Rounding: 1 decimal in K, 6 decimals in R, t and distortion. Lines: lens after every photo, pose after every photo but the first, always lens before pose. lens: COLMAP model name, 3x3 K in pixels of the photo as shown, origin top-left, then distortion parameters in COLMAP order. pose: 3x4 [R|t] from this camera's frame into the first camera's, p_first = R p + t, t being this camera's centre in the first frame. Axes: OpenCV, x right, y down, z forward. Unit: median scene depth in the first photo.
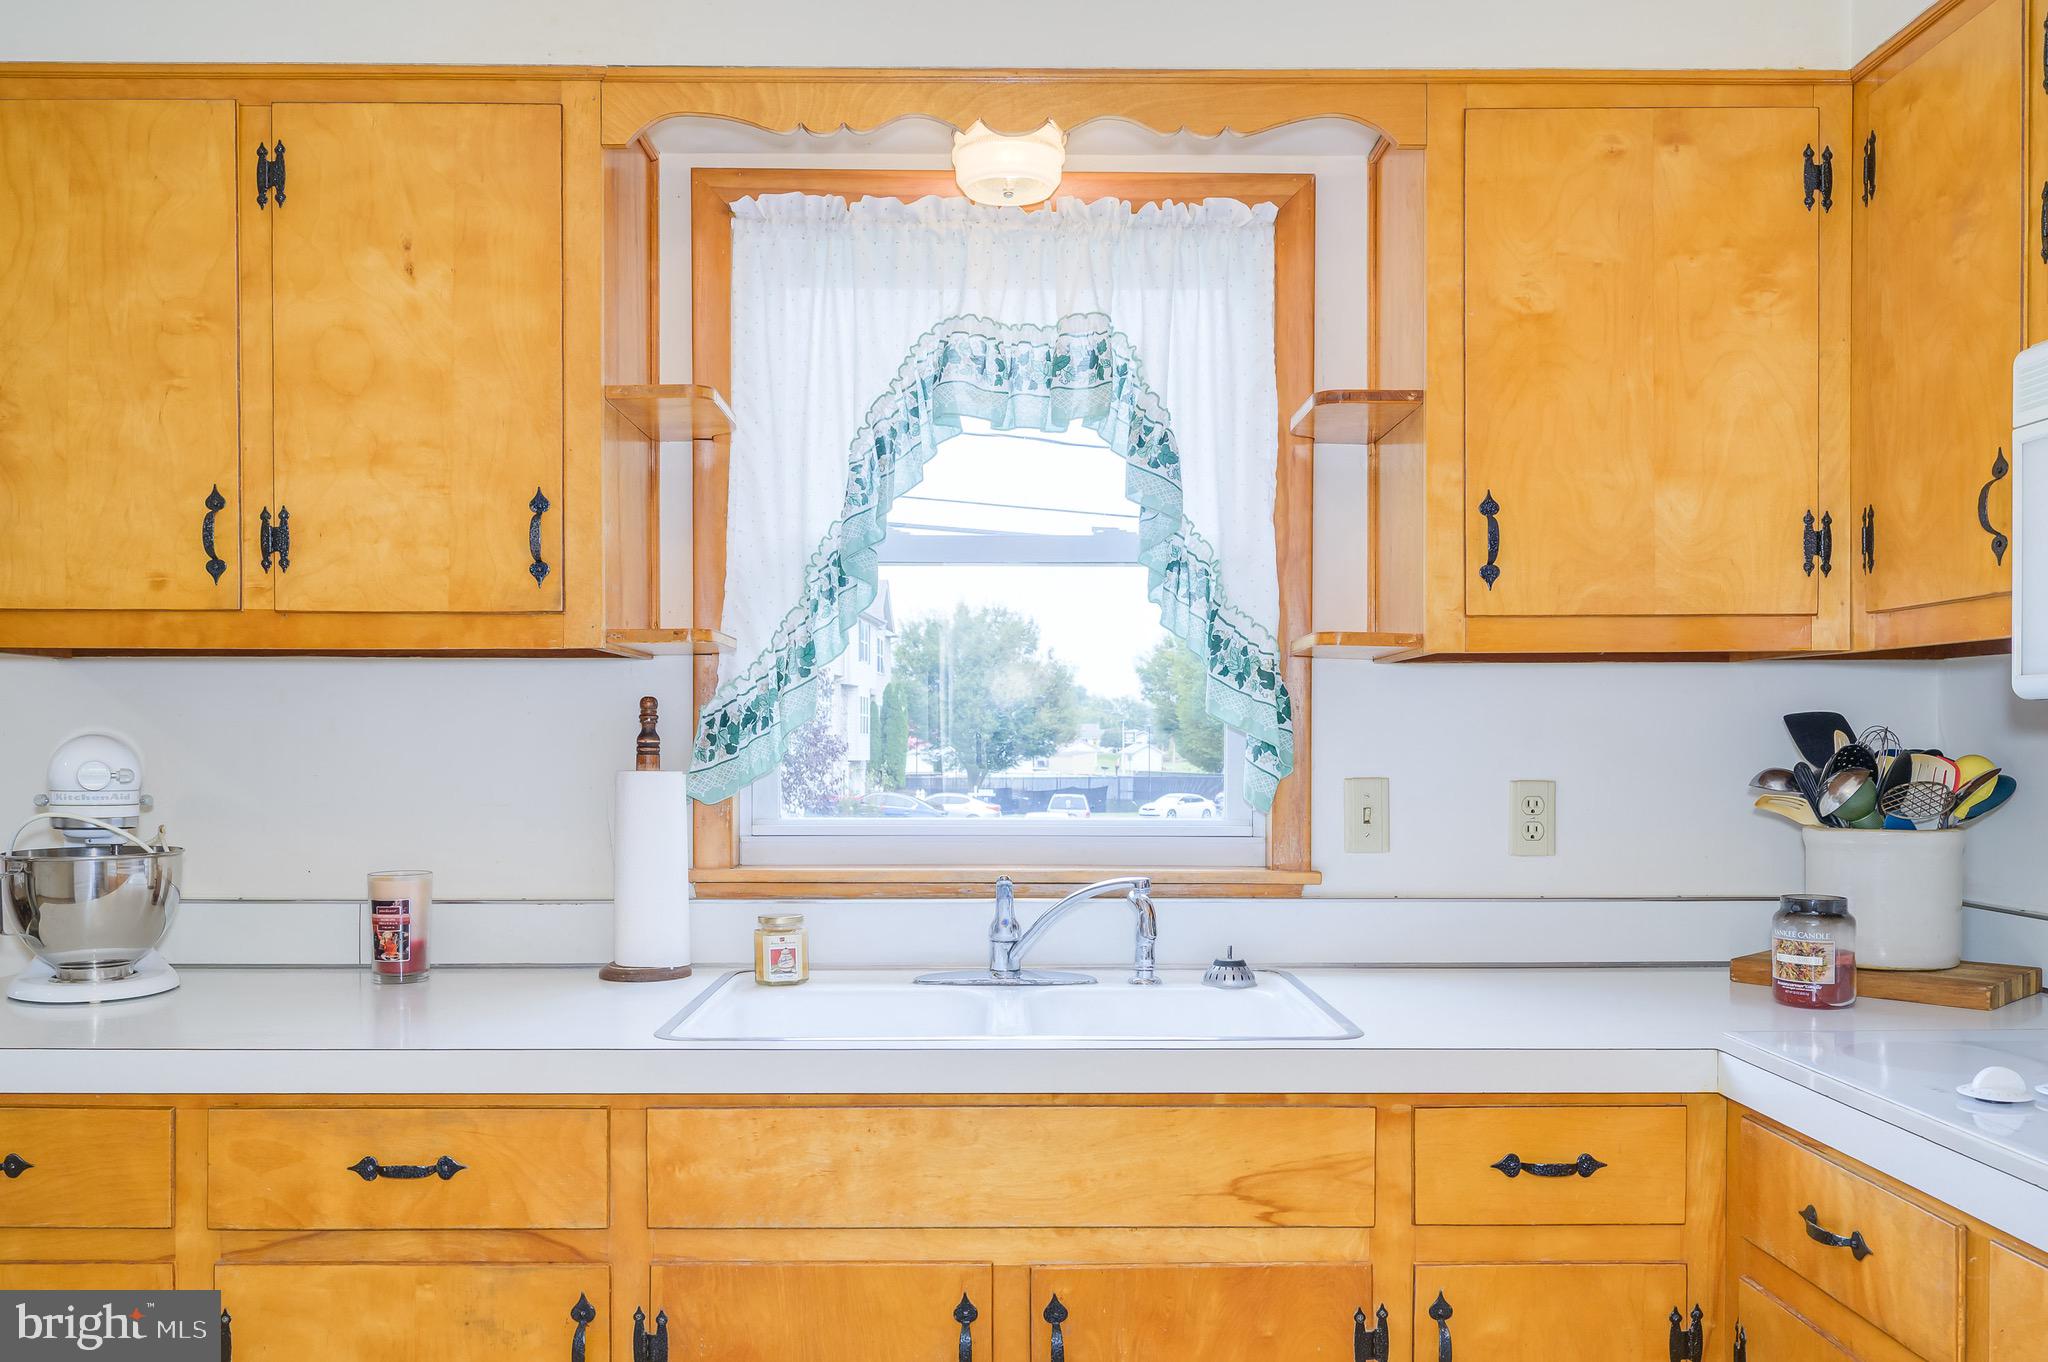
lens RADIAL K [[1561.7, 0, 1026.4], [0, 1561.7, 765.2], [0, 0, 1]] dist [-0.008054, 0.006628]
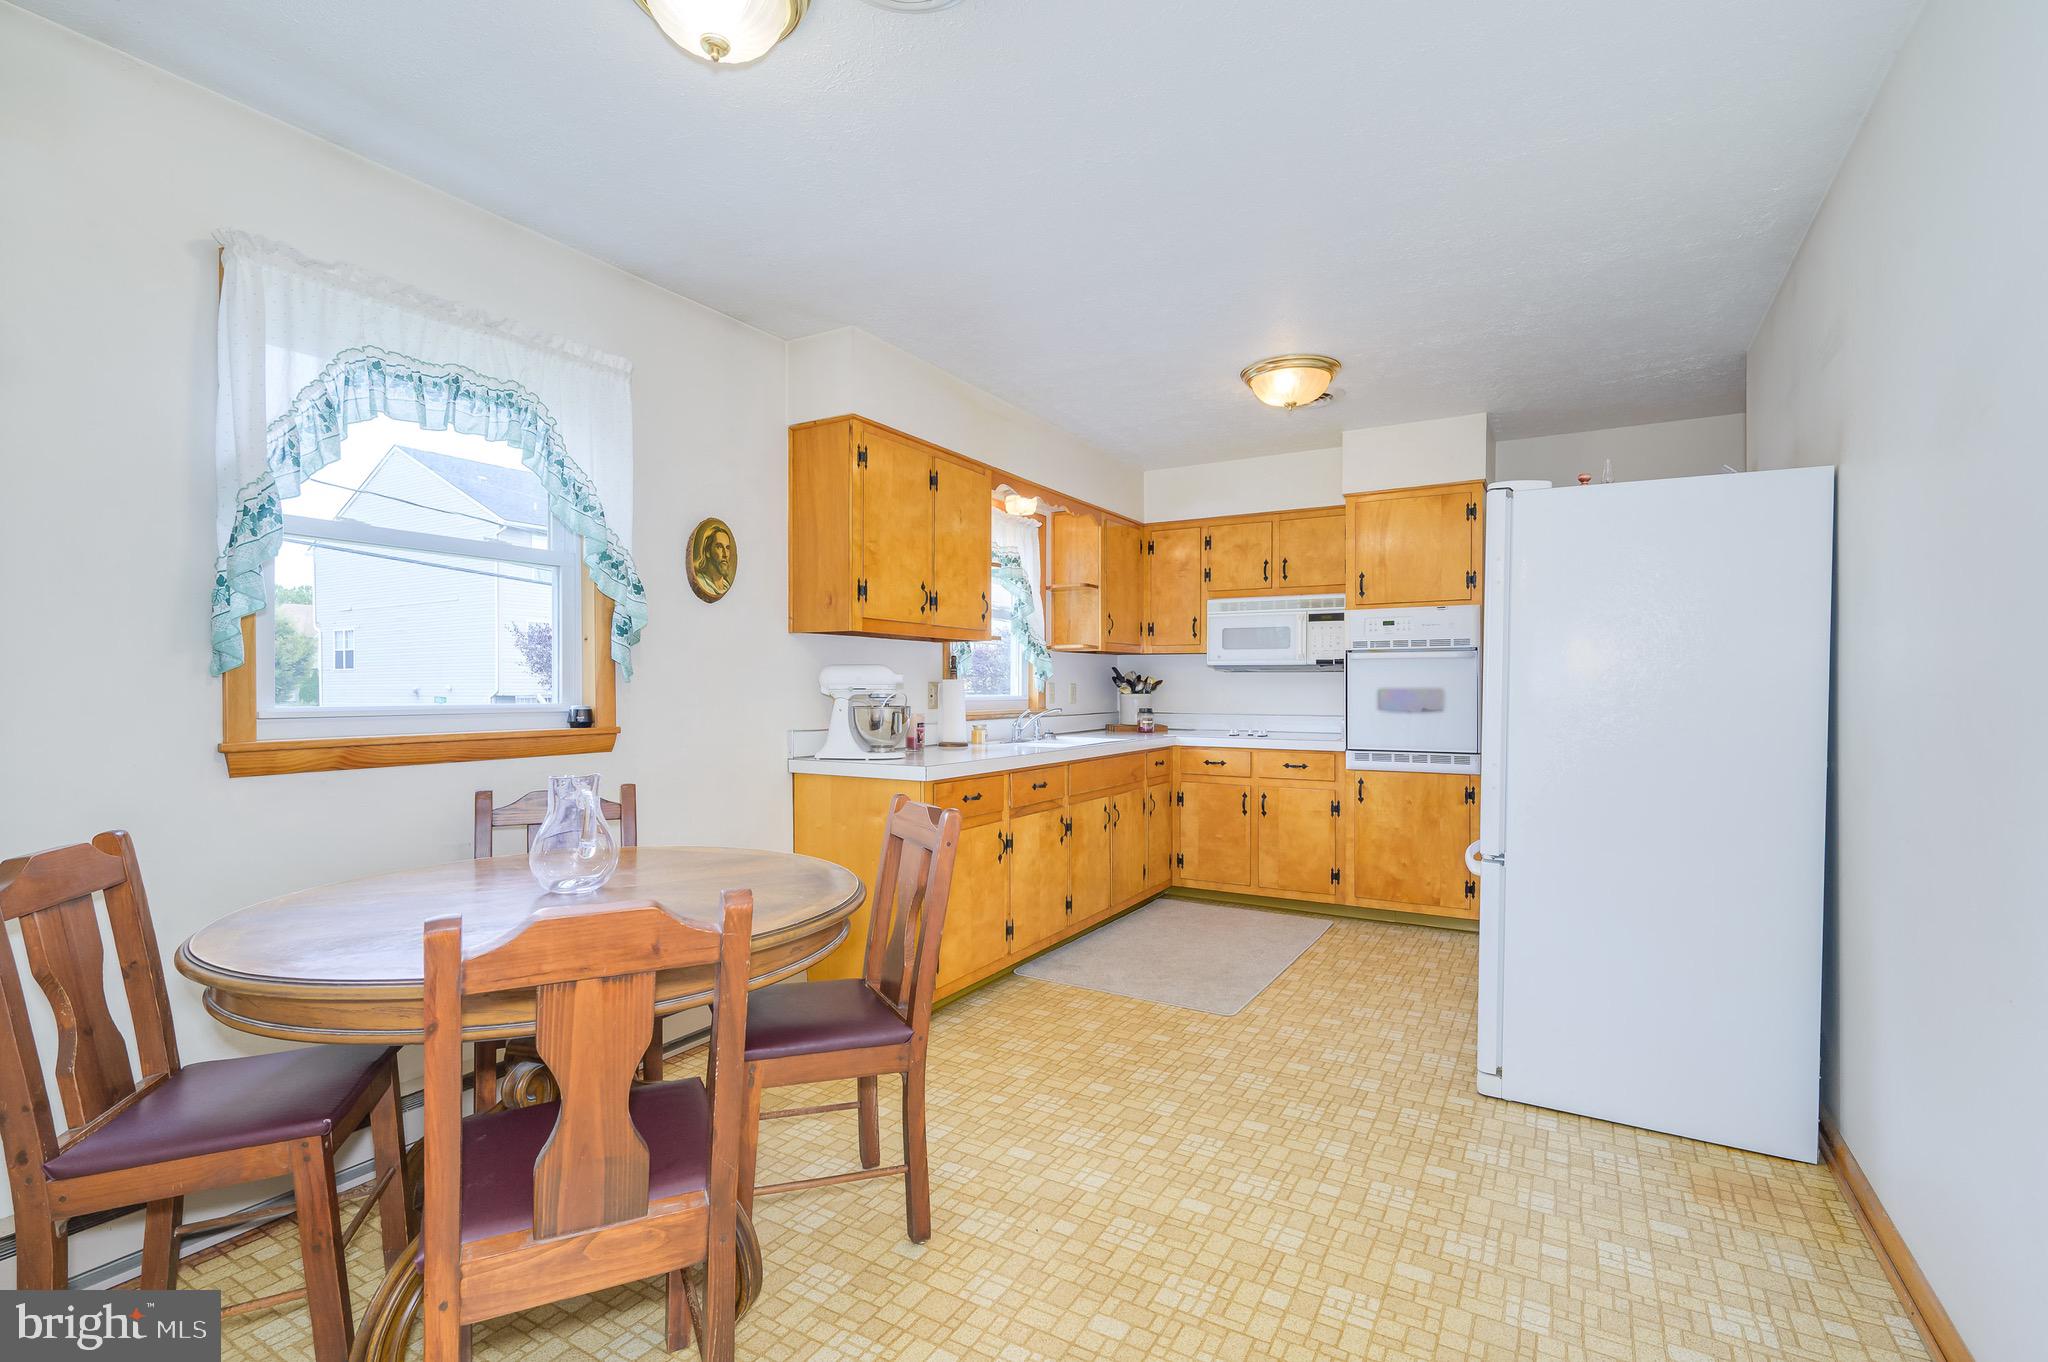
lens RADIAL K [[930.1, 0, 1058.7], [0, 930.1, 713.4], [0, 0, 1]] dist [0.000092, 0.000061]
pose [[0.488882, -0.026636, 0.871943, -1.920510], [0.013230, 0.999645, 0.023120, 0.033792], [-0.872250, 0.000233, 0.489061, -0.089275]]
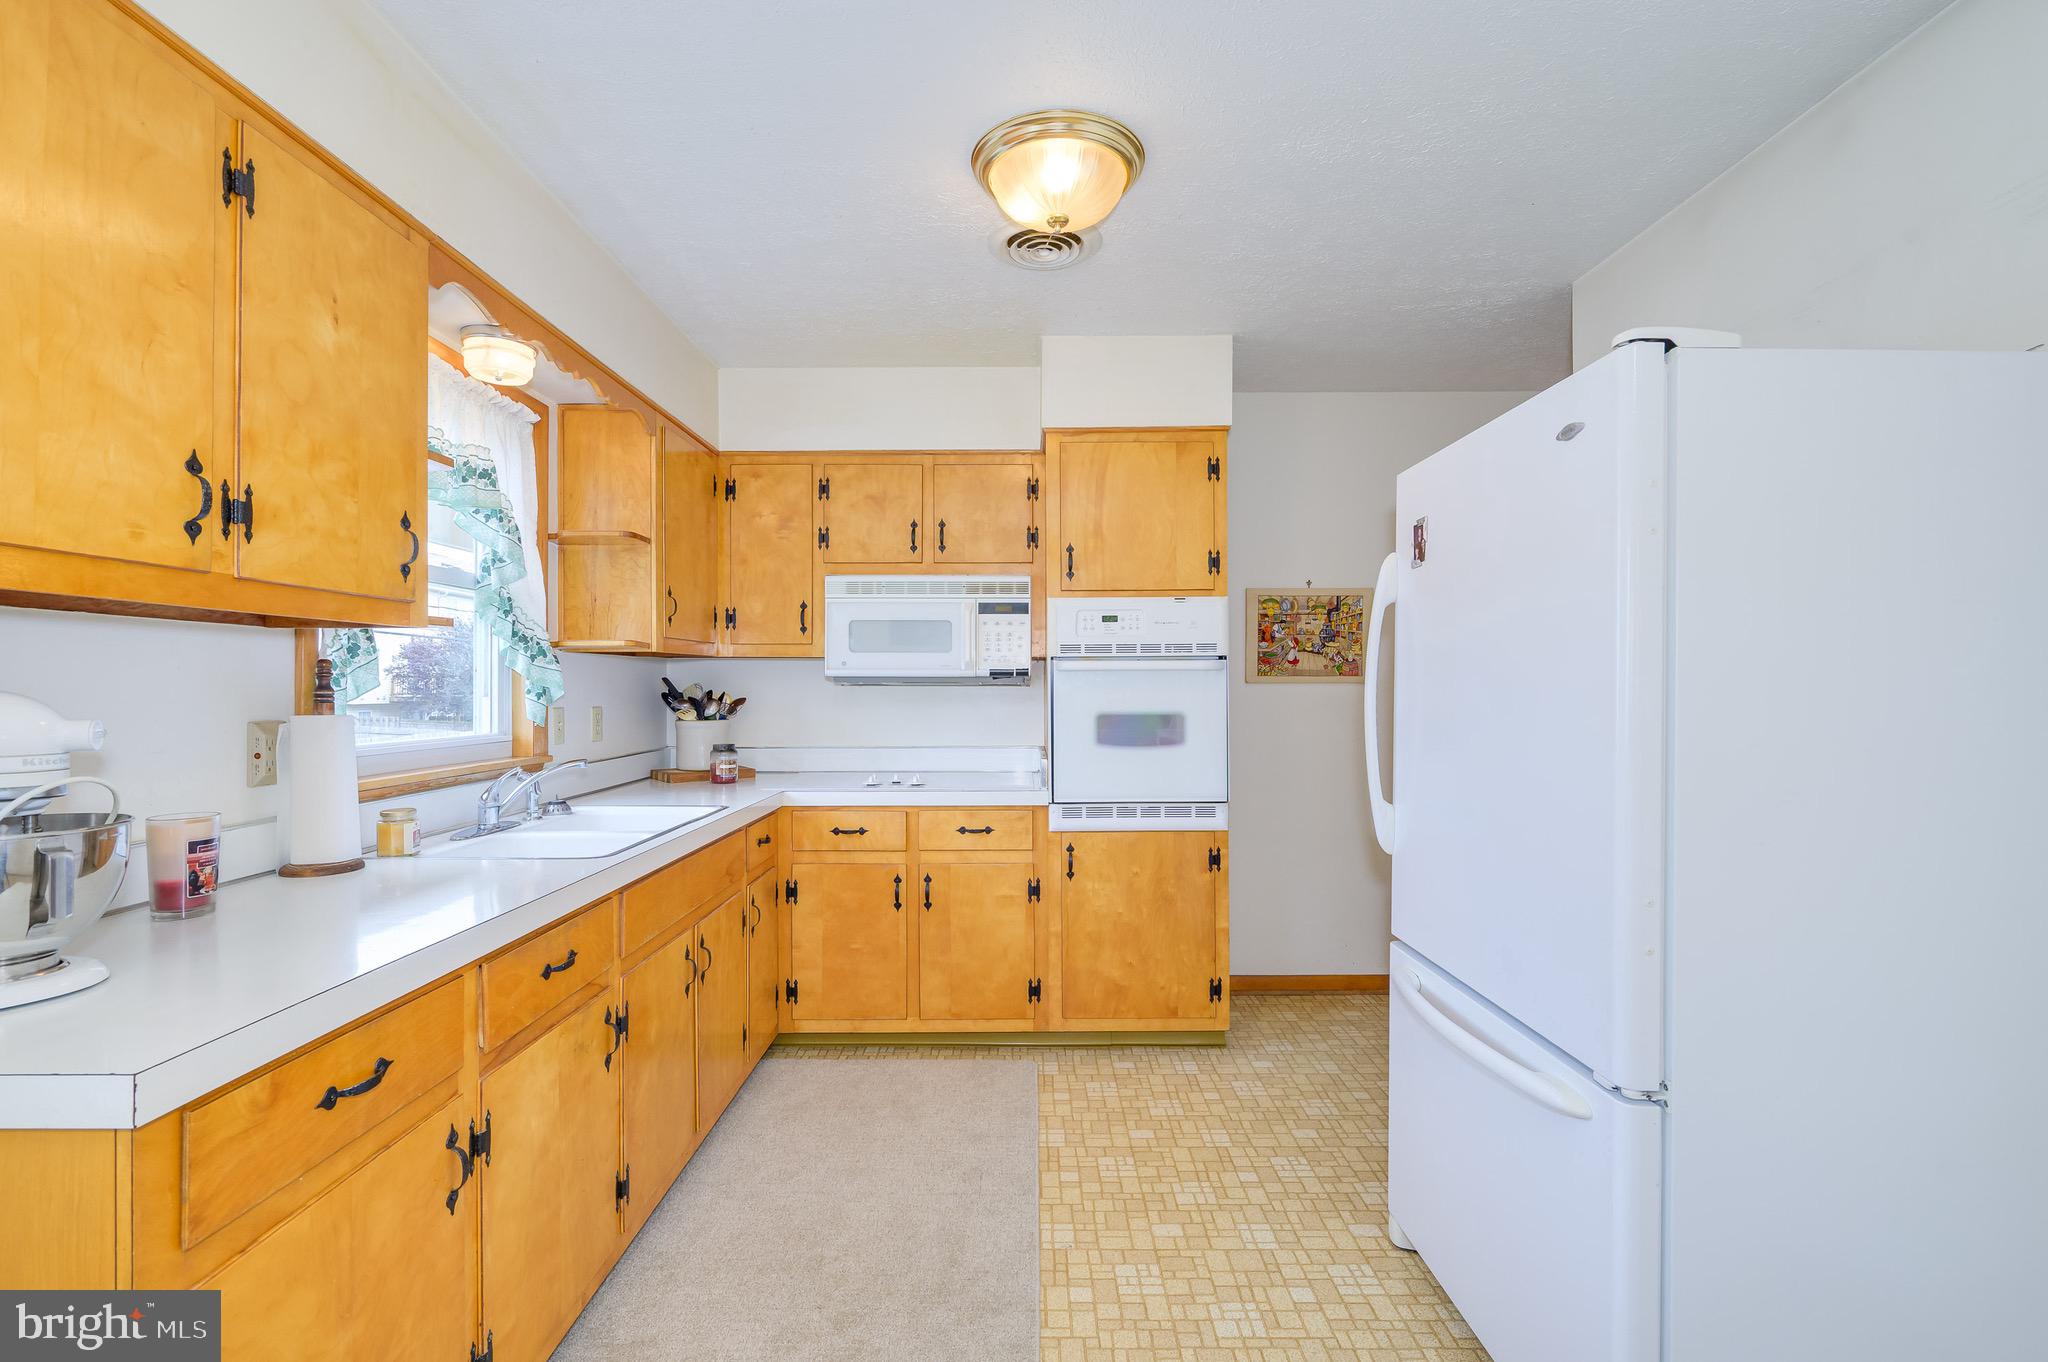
lens RADIAL K [[909.8, 0, 1014.1], [0, 909.8, 685.0], [0, 0, 1]] dist [-0.000787, -0.000265]
pose [[0.017881, -0.000941, 0.999840, -1.103190], [0.017482, 0.999847, 0.000628, -0.013551], [-0.999687, 0.017468, 0.017895, 0.440192]]
